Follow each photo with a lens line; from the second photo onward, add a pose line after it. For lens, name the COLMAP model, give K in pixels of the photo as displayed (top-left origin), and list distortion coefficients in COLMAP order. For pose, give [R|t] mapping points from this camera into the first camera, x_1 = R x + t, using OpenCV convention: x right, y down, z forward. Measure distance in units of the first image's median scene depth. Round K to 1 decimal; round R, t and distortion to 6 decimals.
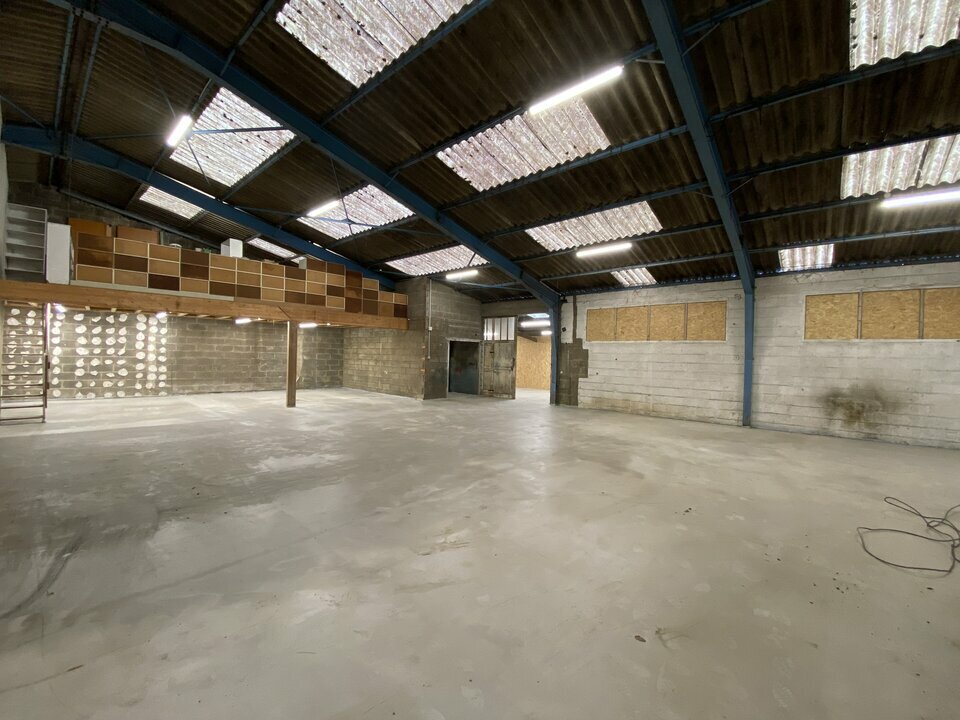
lens RADIAL K [[386.5, 0, 479.0], [0, 386.5, 358.3], [0, 0, 1]] dist [0.013787, -0.000189]
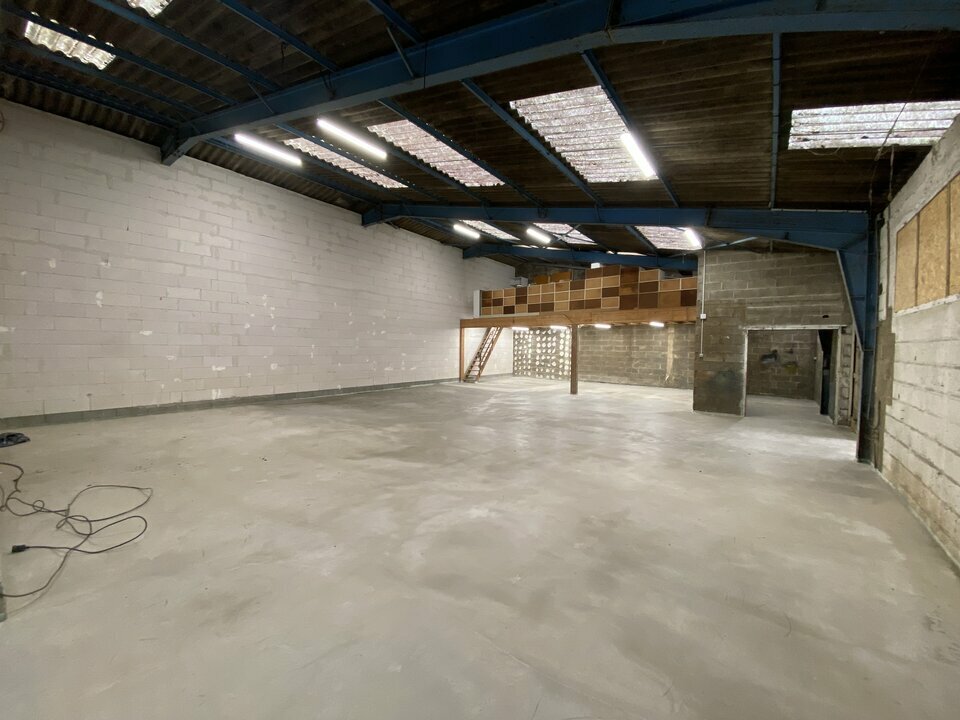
lens RADIAL K [[386.5, 0, 479.0], [0, 386.5, 358.3], [0, 0, 1]] dist [0.013787, -0.000189]
pose [[0.058624, 0.006136, -0.998261, 0.684219], [-0.020004, 0.999788, 0.004971, 0.010708], [0.998080, 0.019678, 0.058735, 0.594757]]
